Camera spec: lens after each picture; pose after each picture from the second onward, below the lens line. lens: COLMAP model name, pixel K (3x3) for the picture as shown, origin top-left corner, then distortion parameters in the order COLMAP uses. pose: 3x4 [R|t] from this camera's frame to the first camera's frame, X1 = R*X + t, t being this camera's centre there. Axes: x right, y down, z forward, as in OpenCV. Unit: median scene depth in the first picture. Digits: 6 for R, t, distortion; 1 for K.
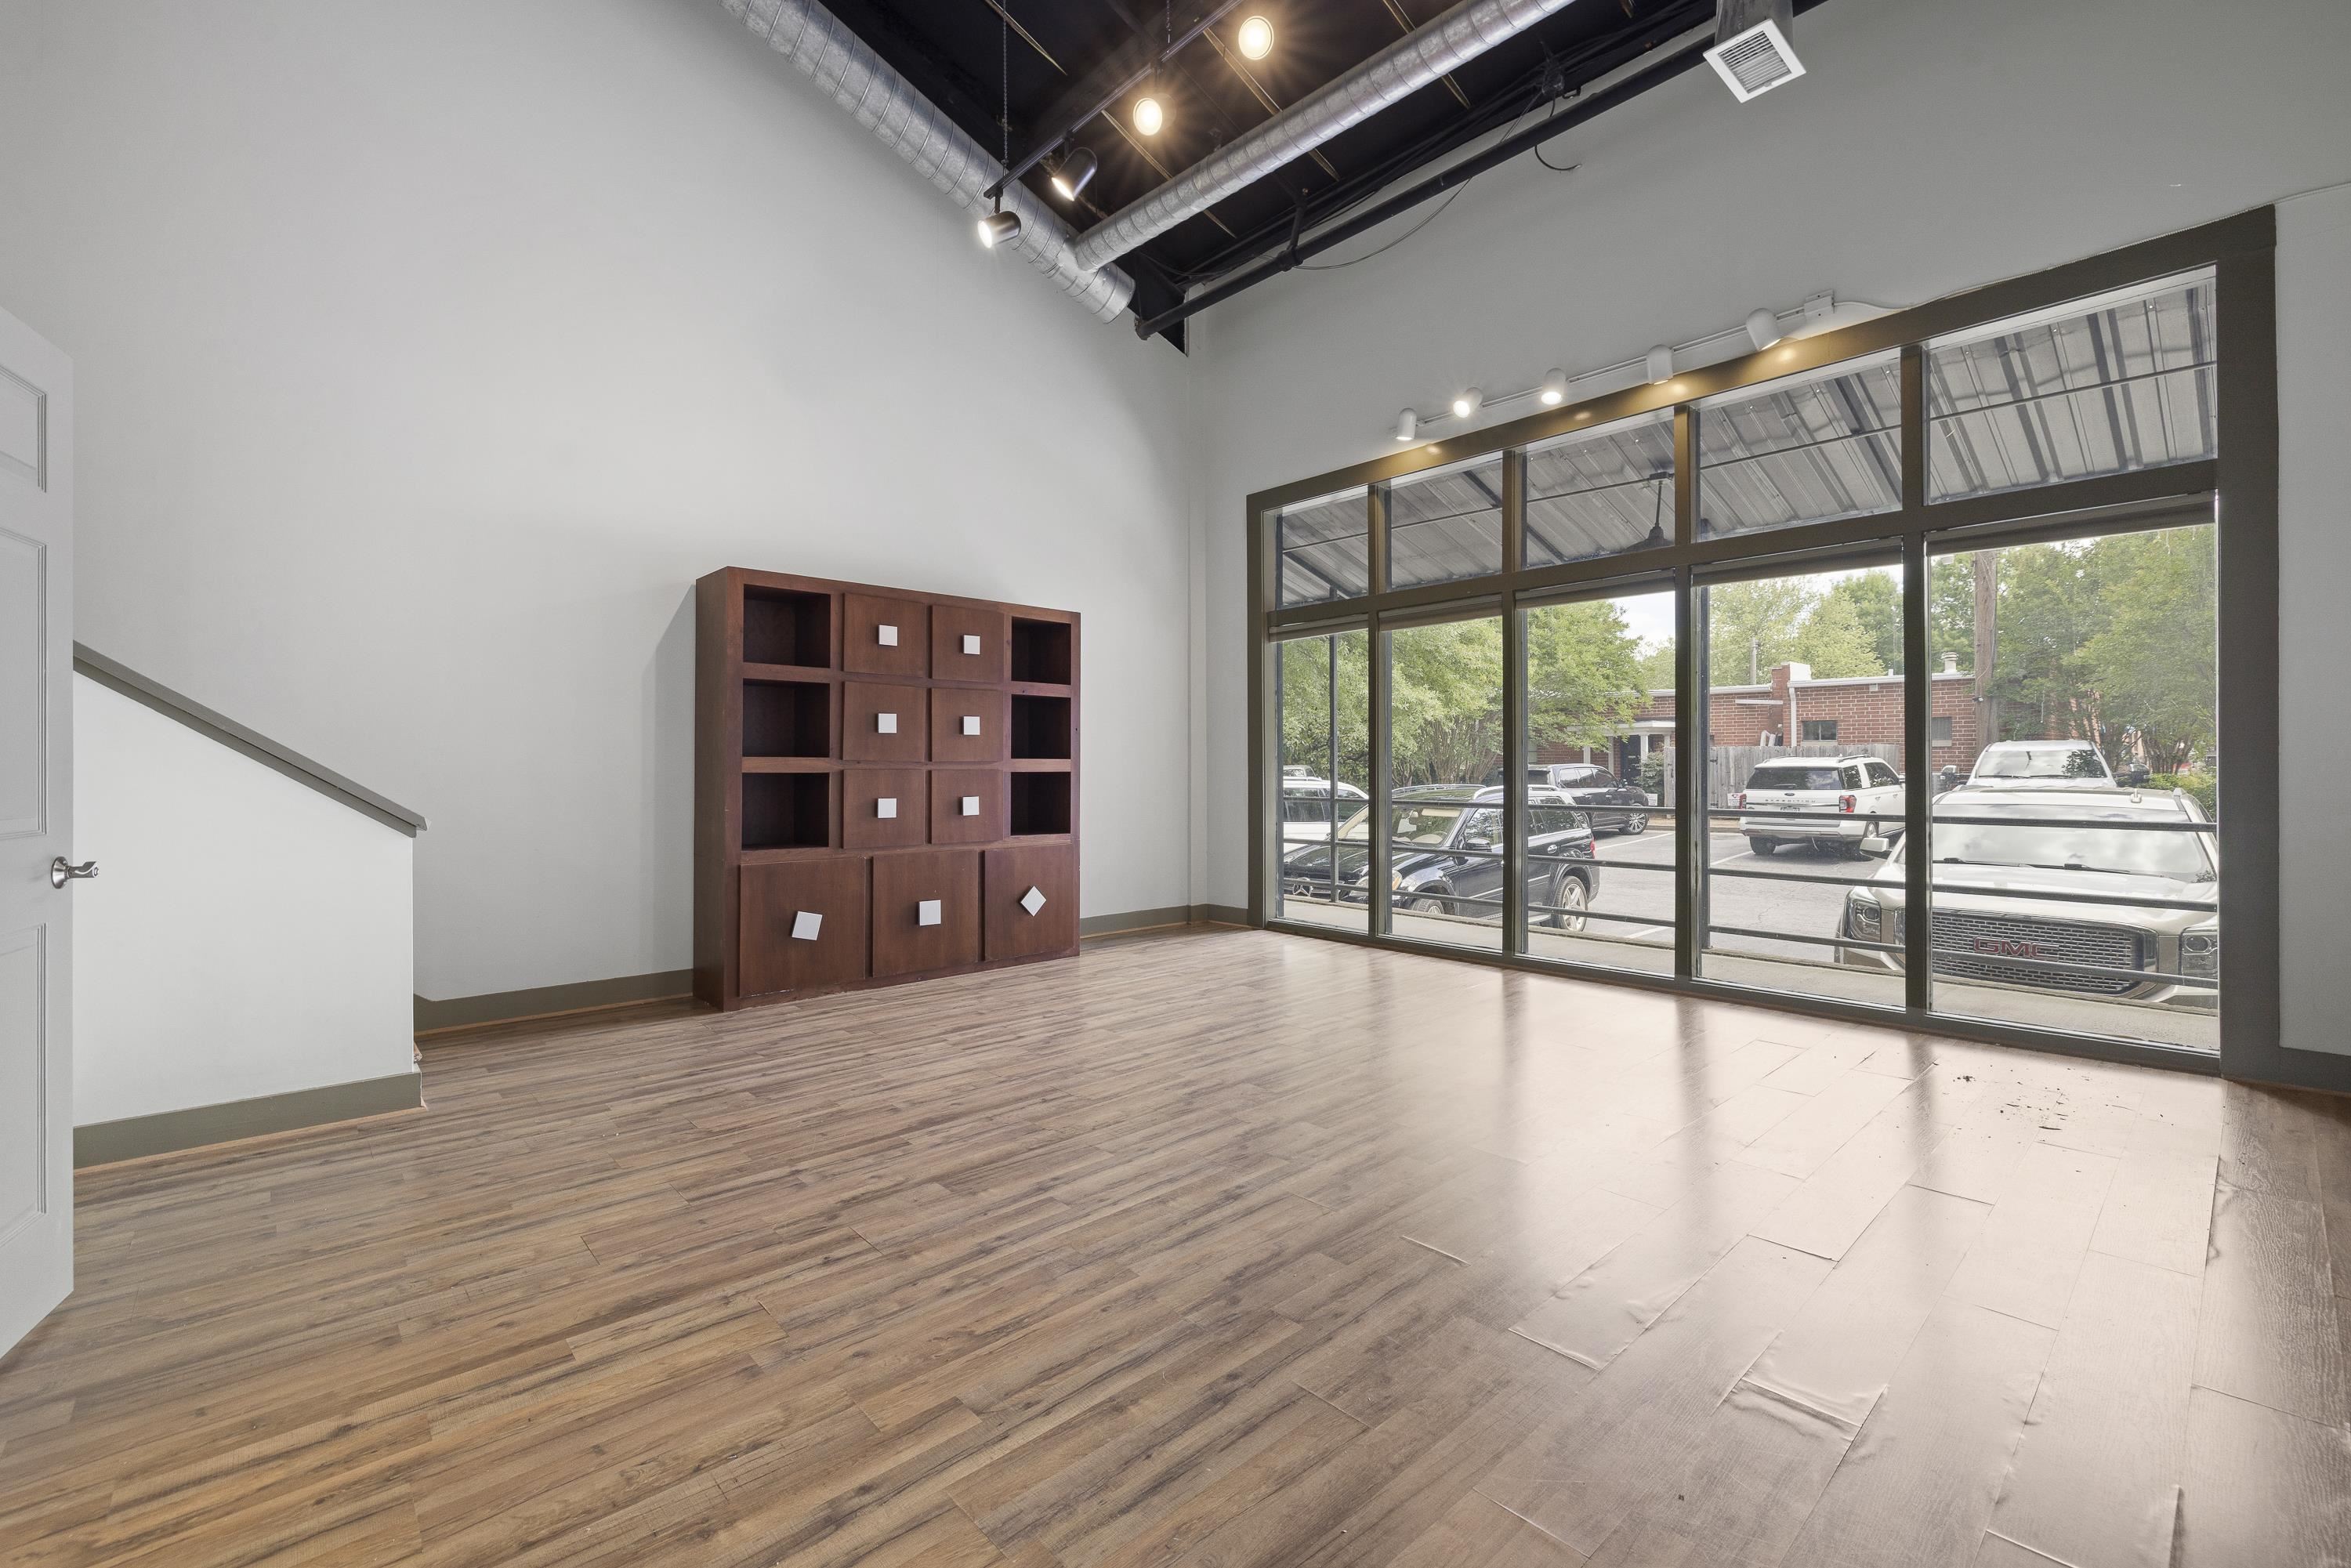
lens RADIAL K [[986.7, 0, 1161.8], [0, 986.7, 757.4], [0, 0, 1]] dist [-0.000590, 0.000017]
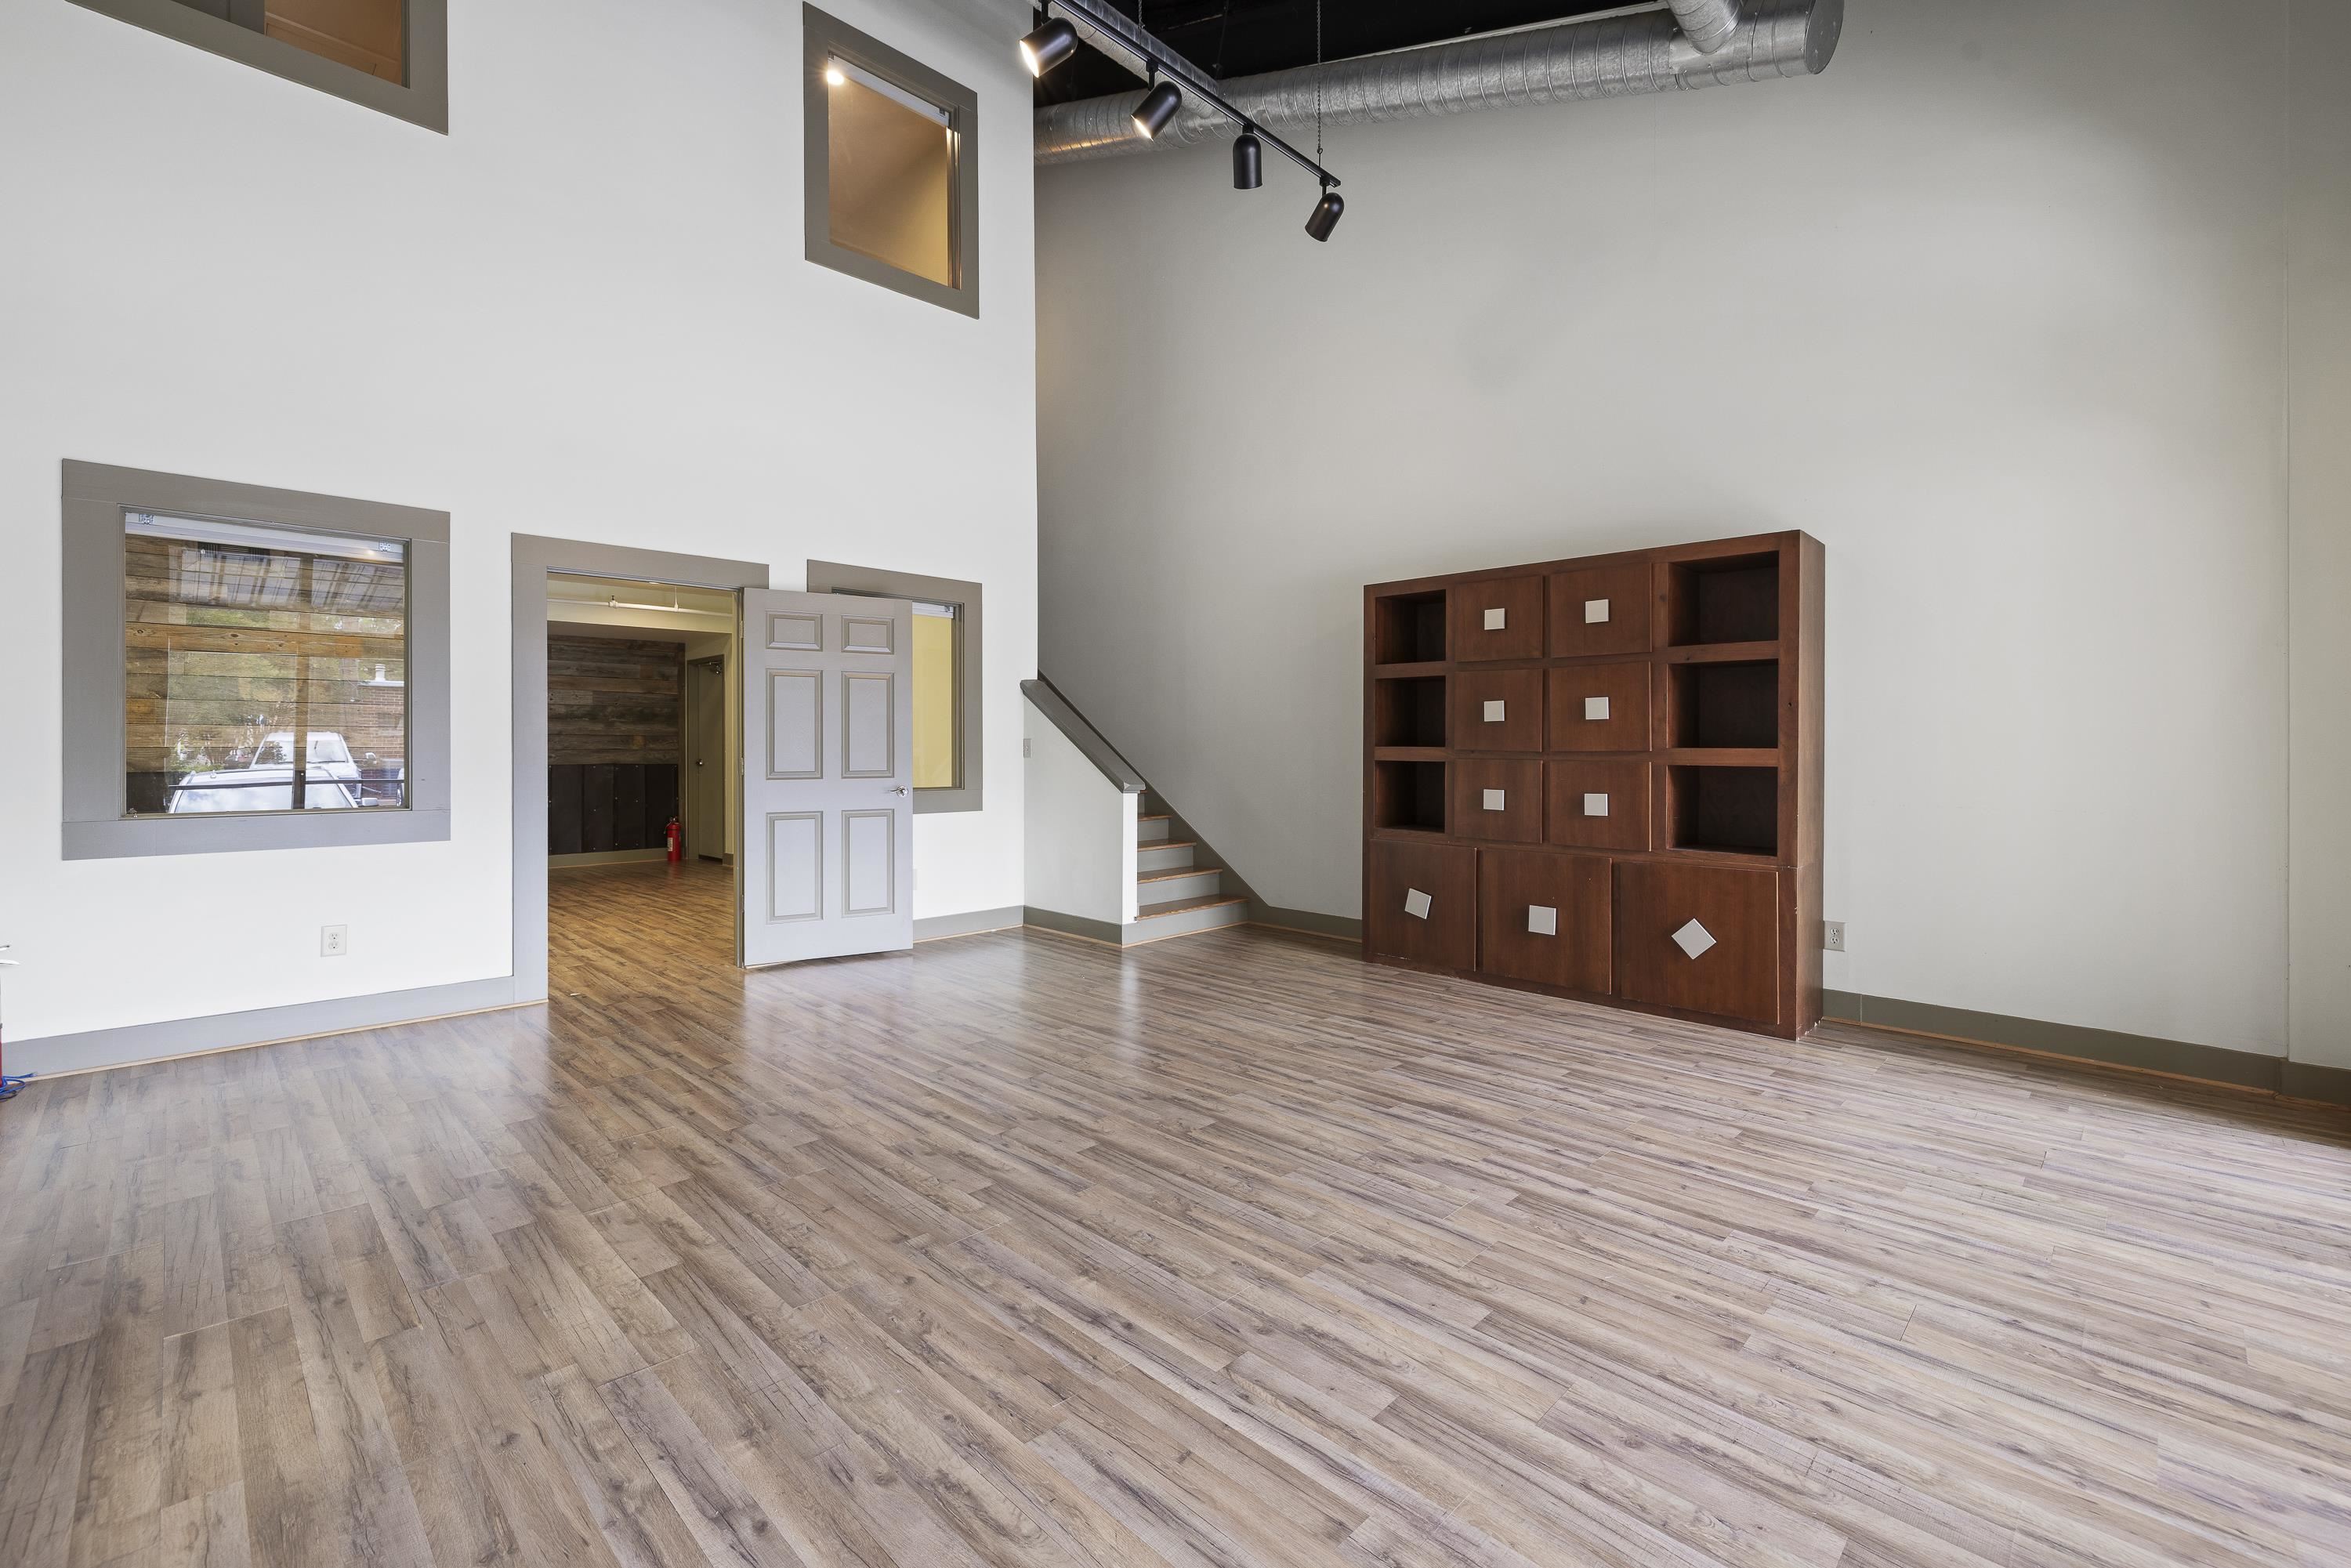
lens RADIAL K [[998.2, 0, 1166.9], [0, 998.2, 757.9], [0, 0, 1]] dist [-0.000829, 0.000203]
pose [[0.052717, 0.010107, -0.998558, 0.901319], [0.005678, 0.999930, 0.010420, -0.001464], [0.998593, -0.006220, 0.052656, 0.850553]]
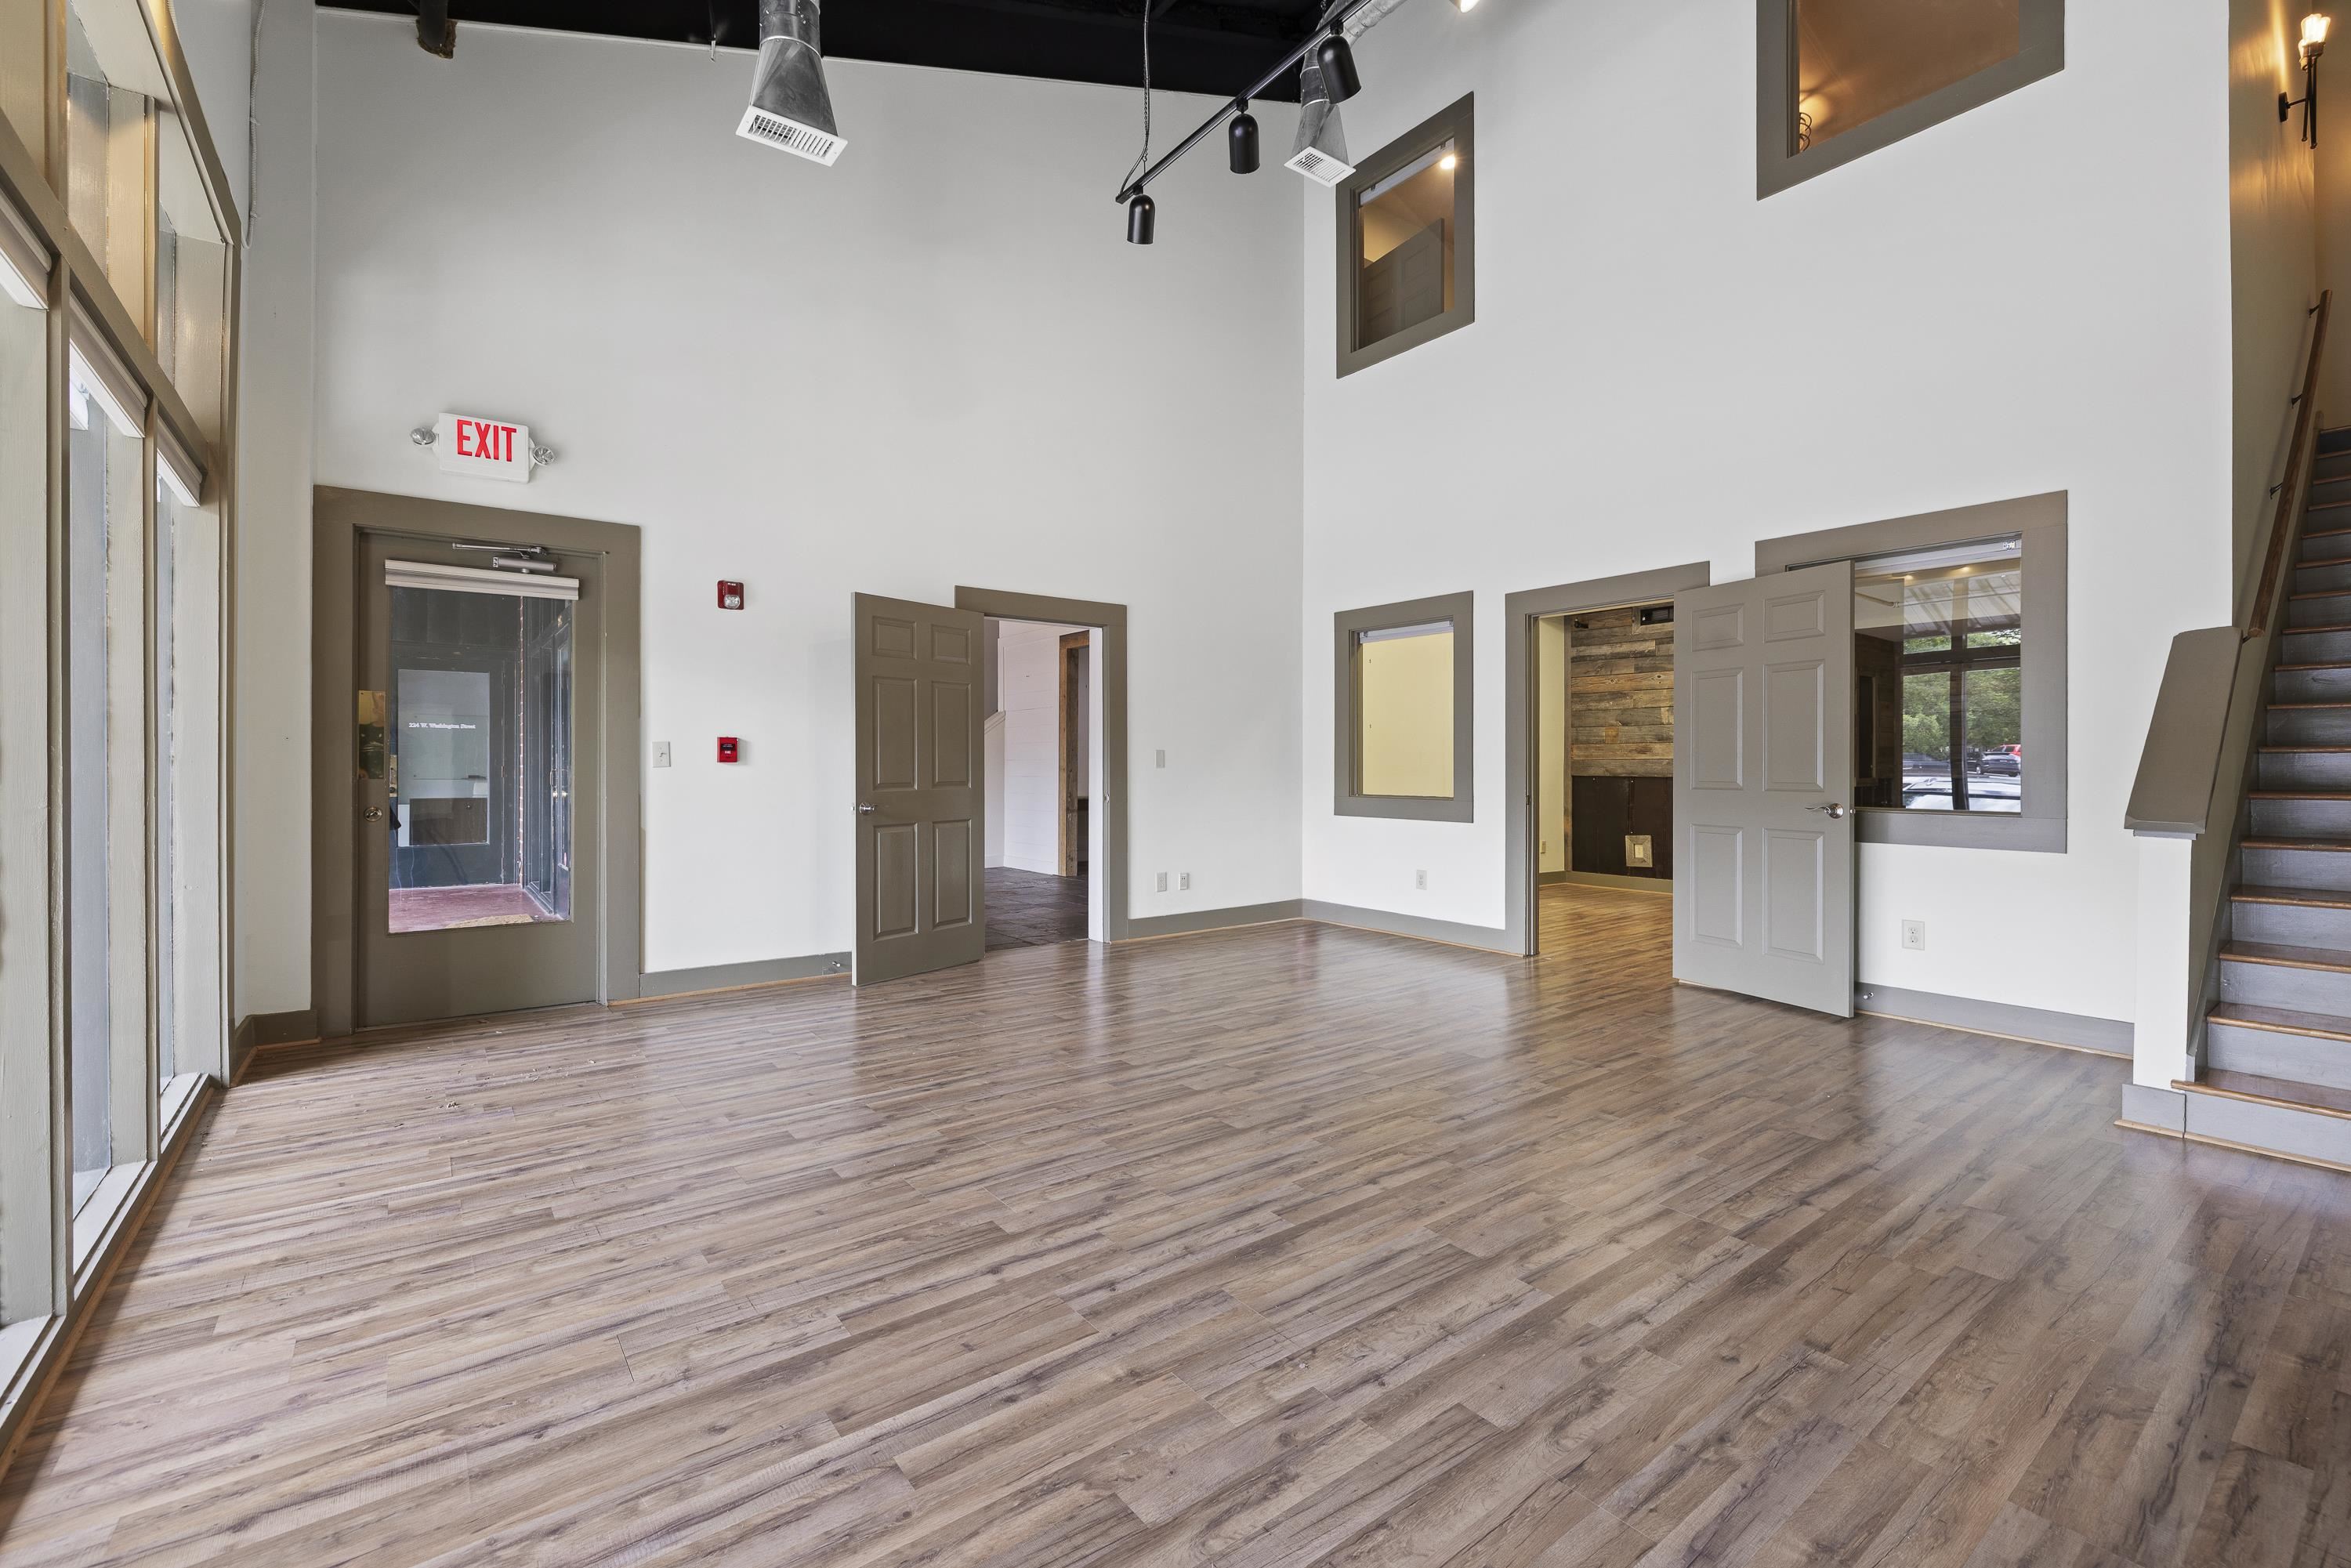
lens RADIAL K [[1008.8, 0, 1164.0], [0, 1008.8, 780.6], [0, 0, 1]] dist [-0.000436, -0.000223]
pose [[-0.996118, -0.000028, 0.088025, 0.069154], [0.000836, 0.999952, 0.009779, 0.015210], [-0.088021, 0.009814, -0.996070, 1.759963]]
